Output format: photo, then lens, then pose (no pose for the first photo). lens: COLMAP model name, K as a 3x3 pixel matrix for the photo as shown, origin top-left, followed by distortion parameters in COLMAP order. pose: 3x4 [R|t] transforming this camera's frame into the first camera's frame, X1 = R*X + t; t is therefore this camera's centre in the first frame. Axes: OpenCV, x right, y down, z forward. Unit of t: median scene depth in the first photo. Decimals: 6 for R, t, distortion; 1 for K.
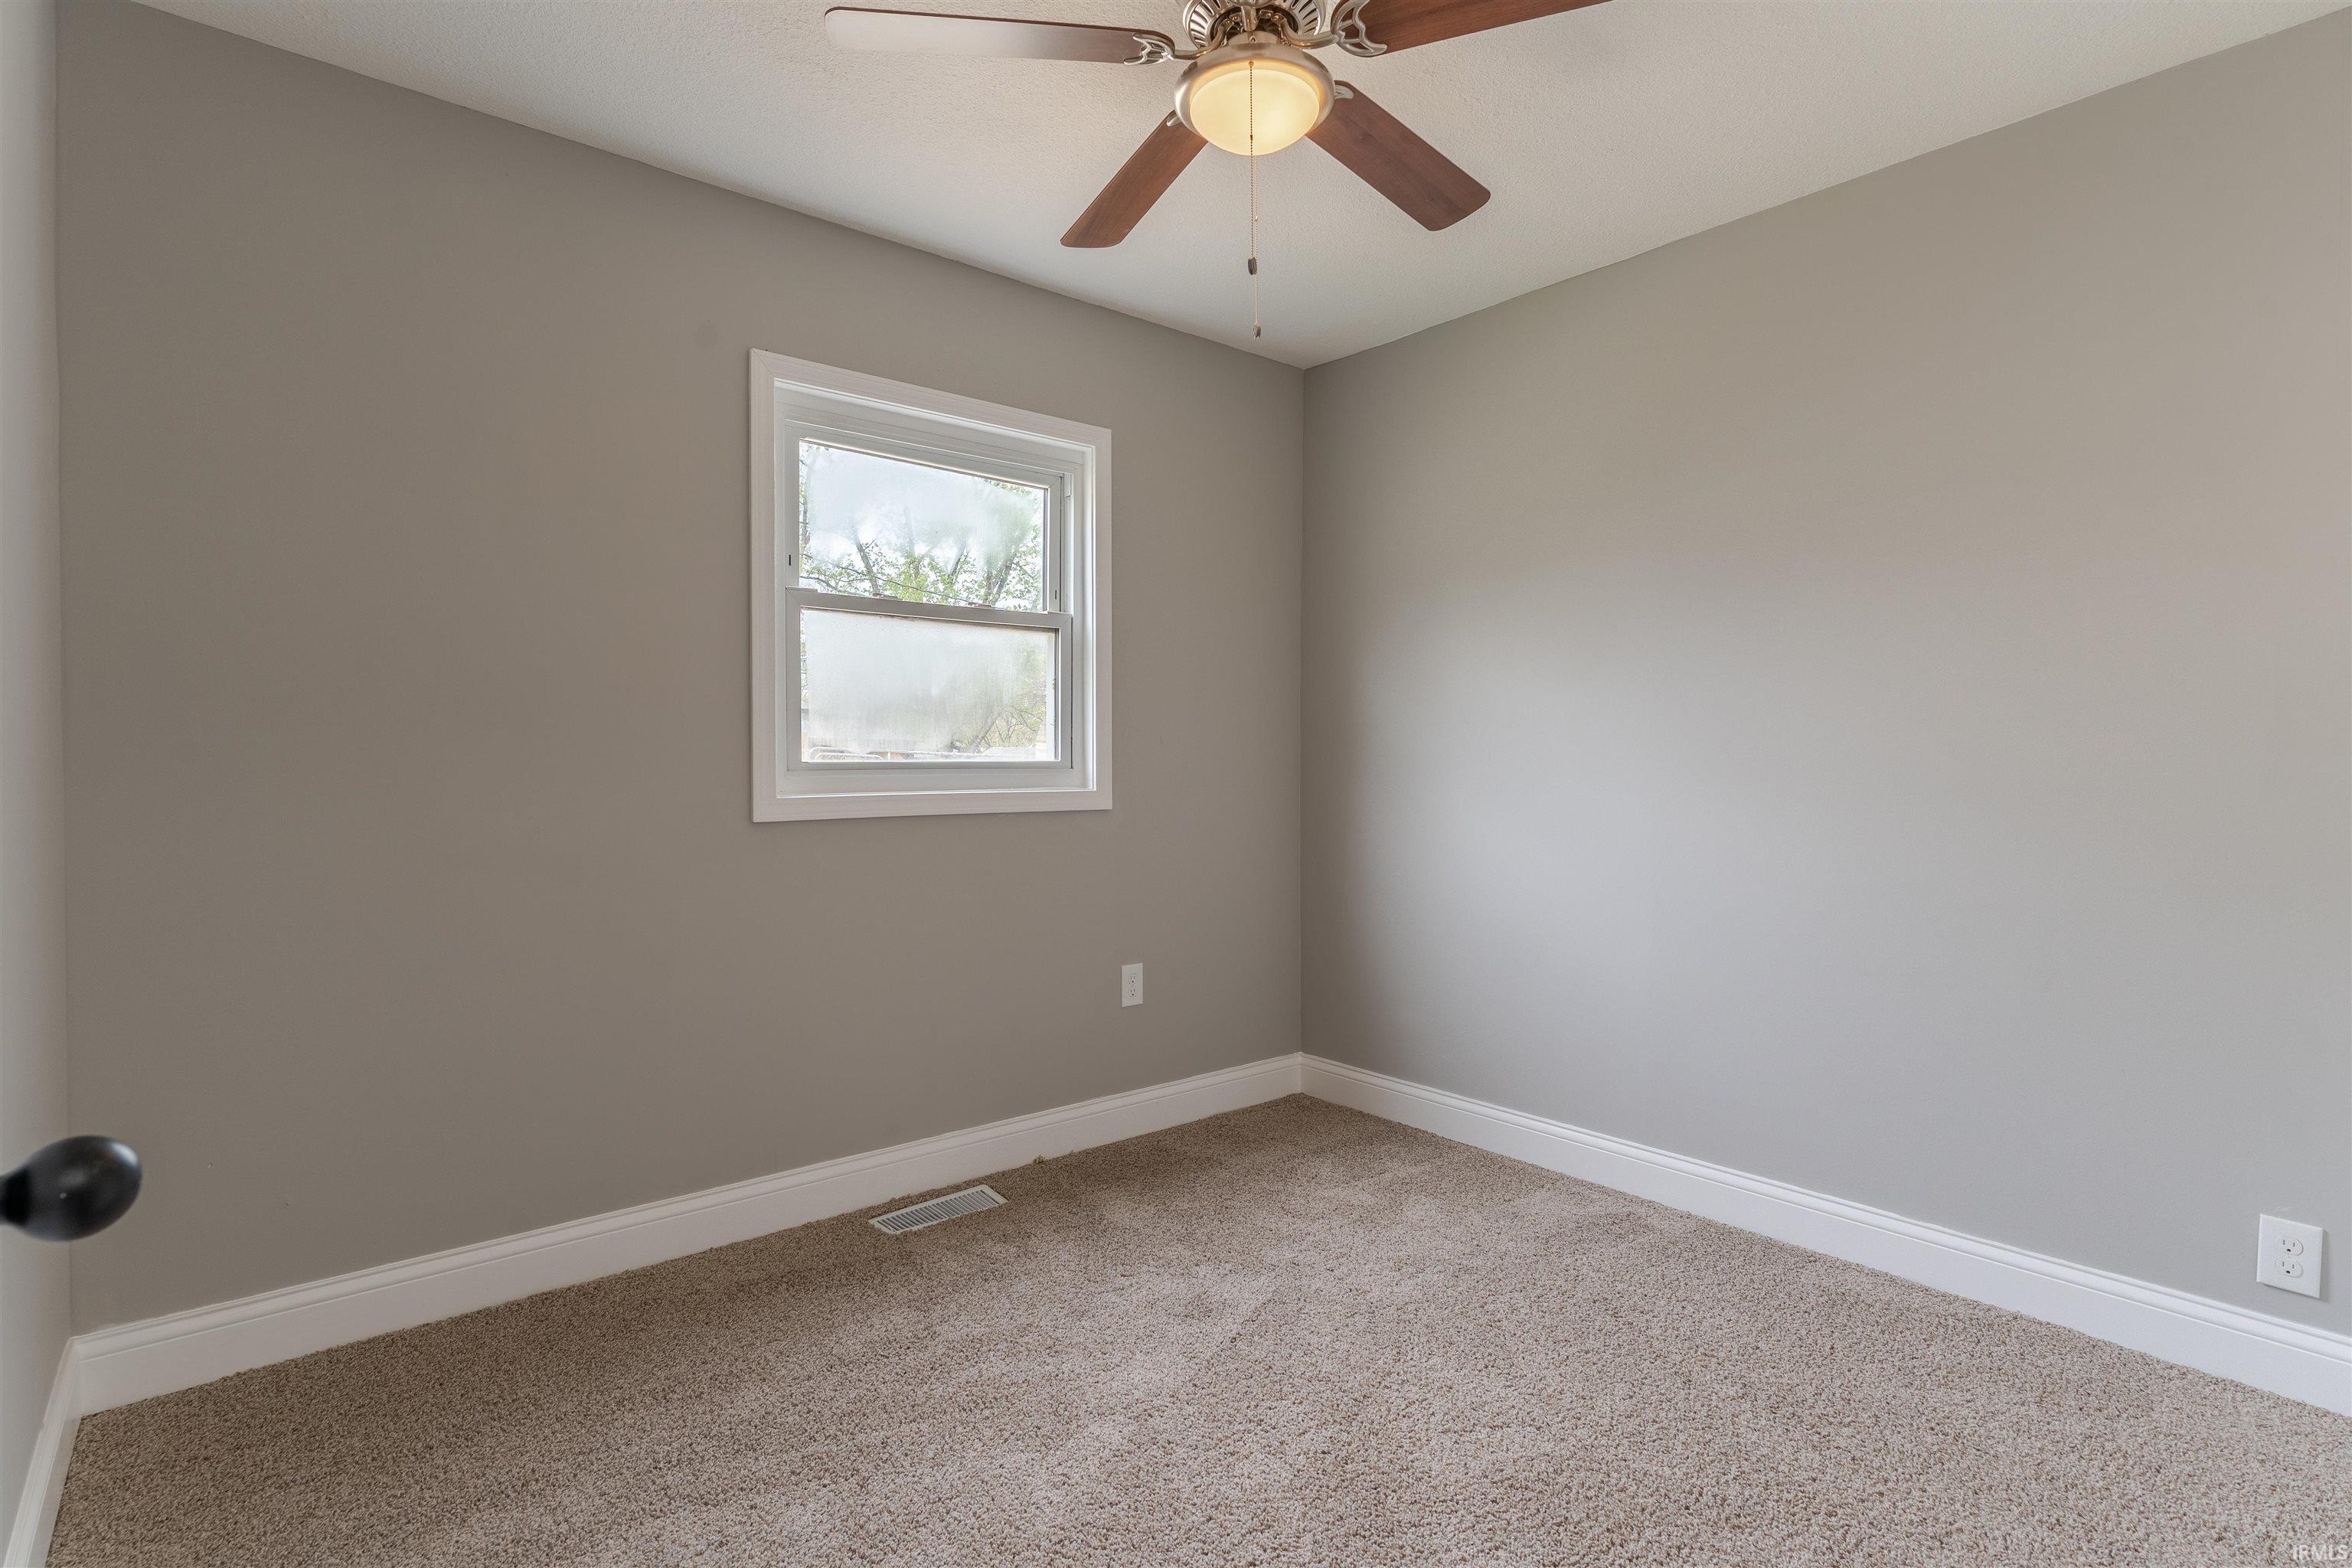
lens RADIAL K [[1128.2, 0, 1165.6], [0, 1128.2, 780.9], [0, 0, 1]] dist [0.004035, 0.000199]
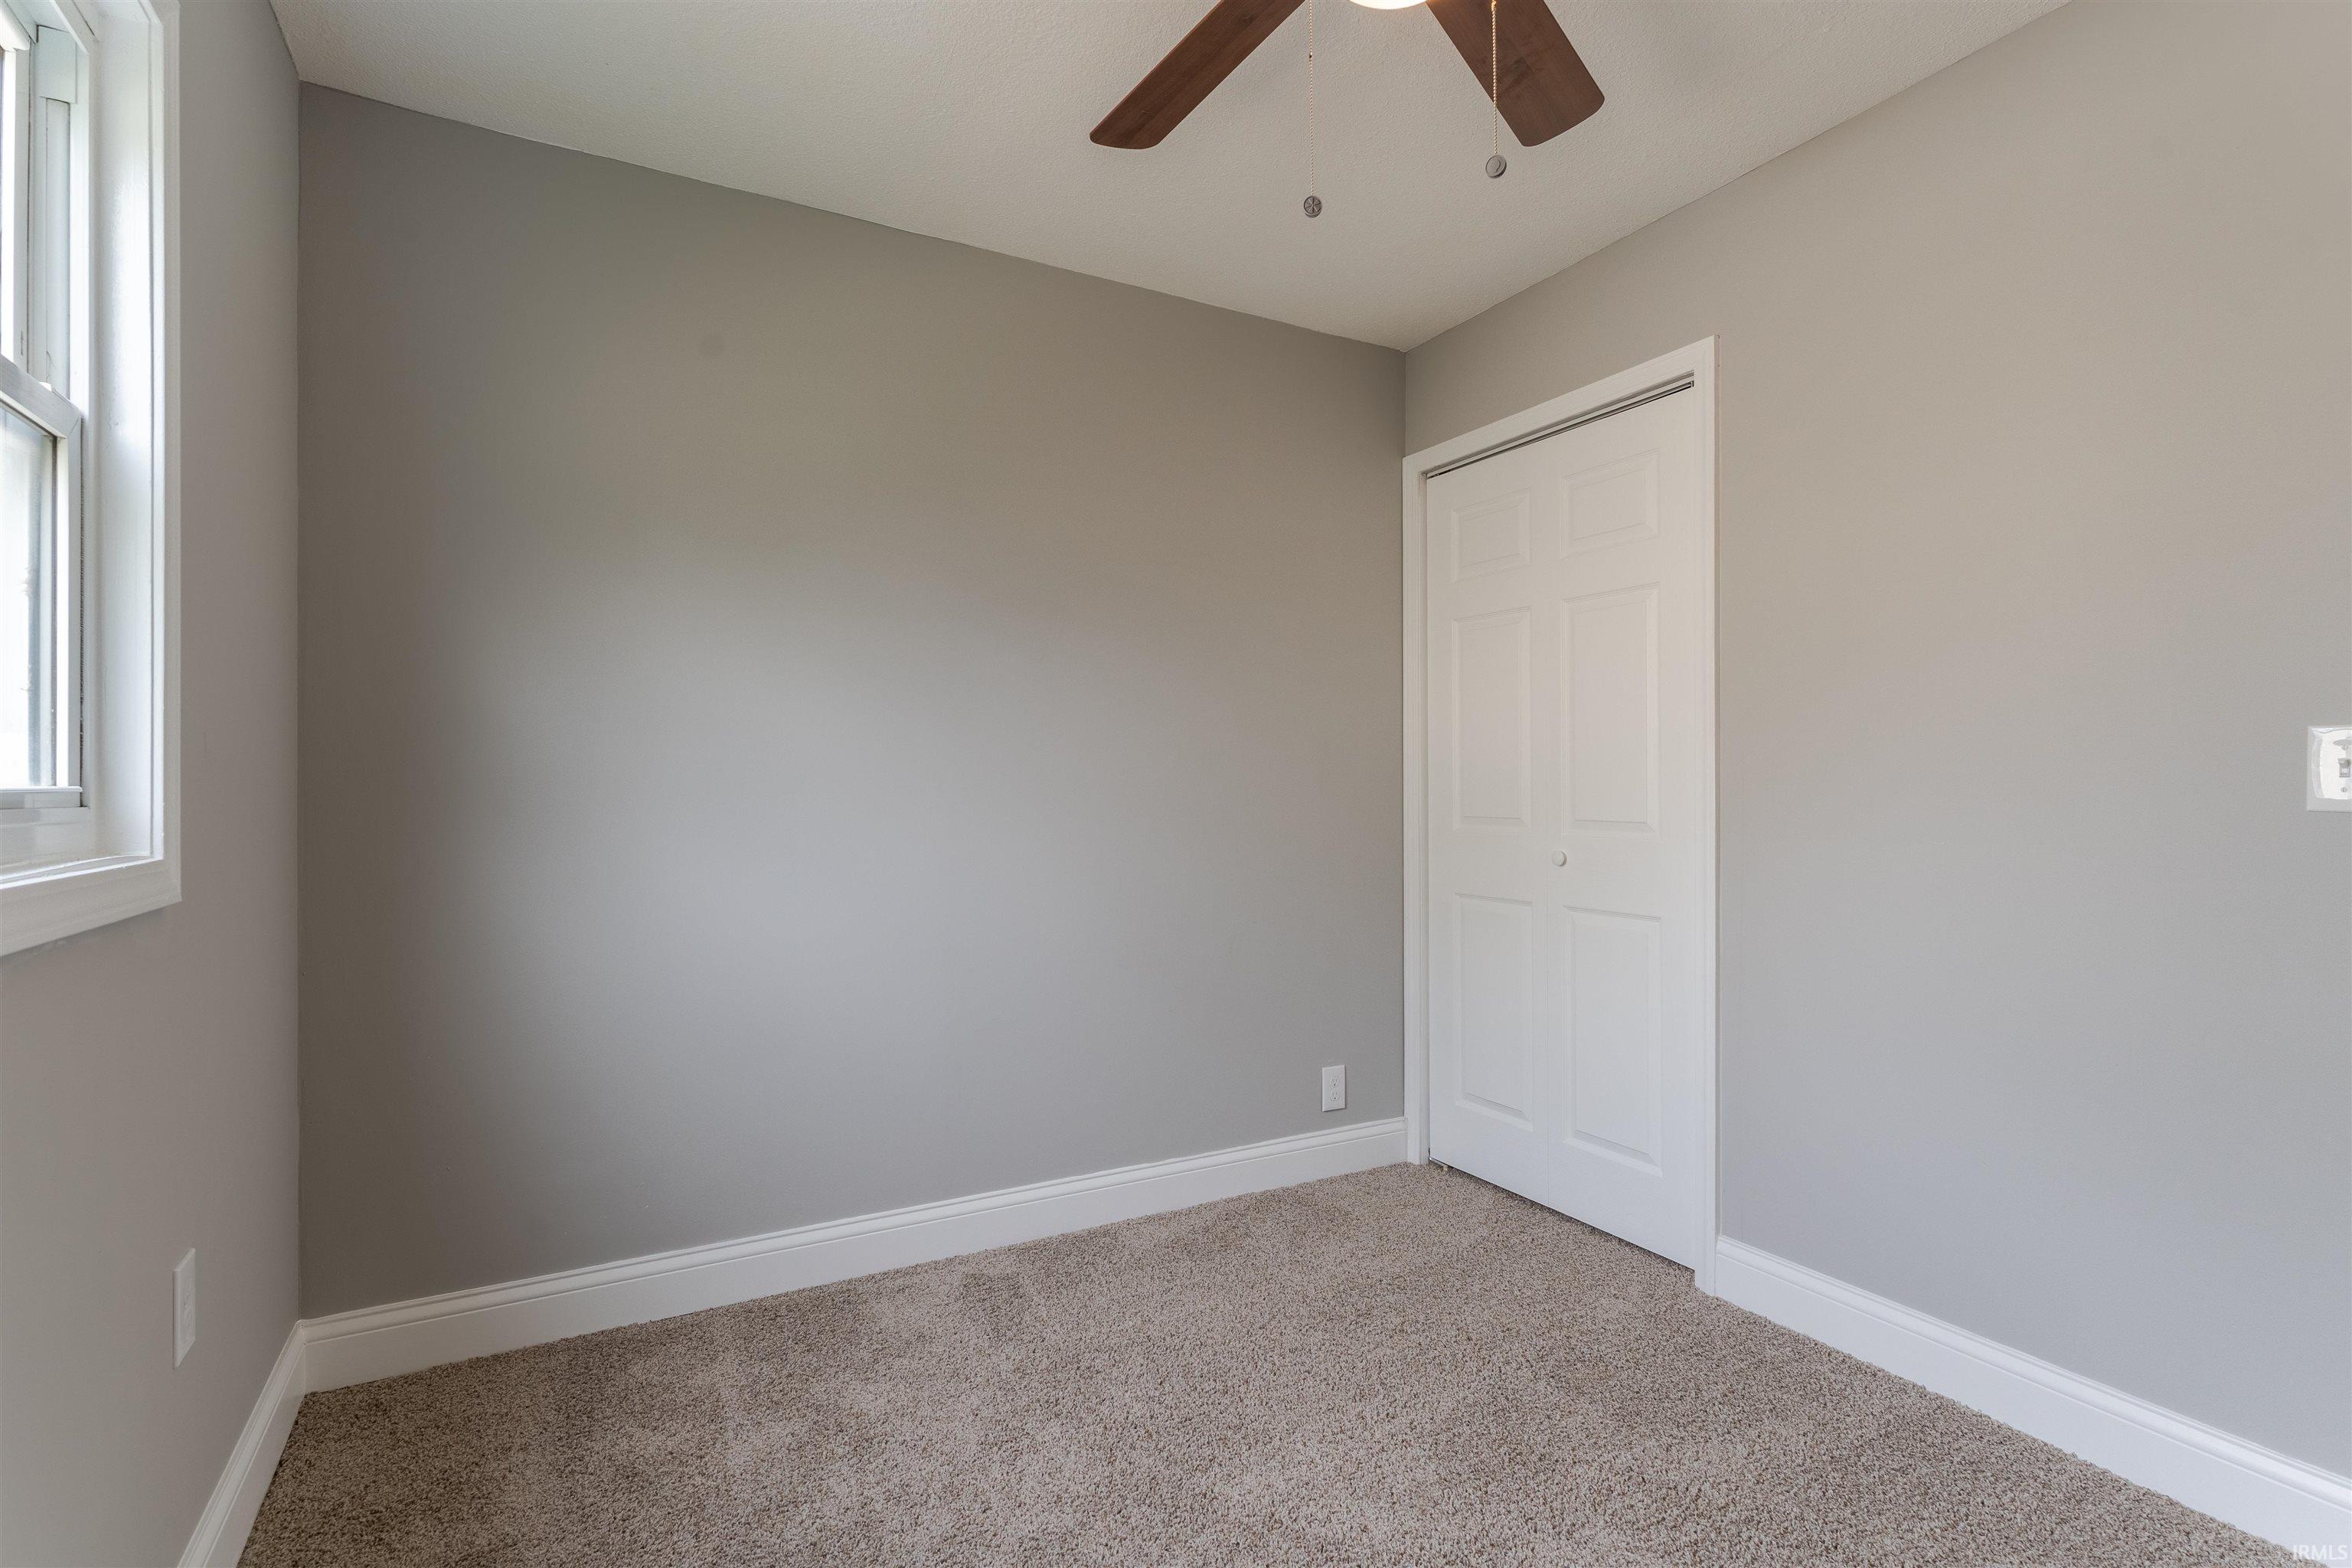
lens RADIAL K [[1128.2, 0, 1165.6], [0, 1128.2, 780.9], [0, 0, 1]] dist [0.004035, 0.000199]
pose [[0.183278, 0.003681, 0.983054, -0.470858], [0.016333, 0.999844, -0.006789, -0.013059], [-0.982925, 0.017300, 0.183190, 0.669072]]
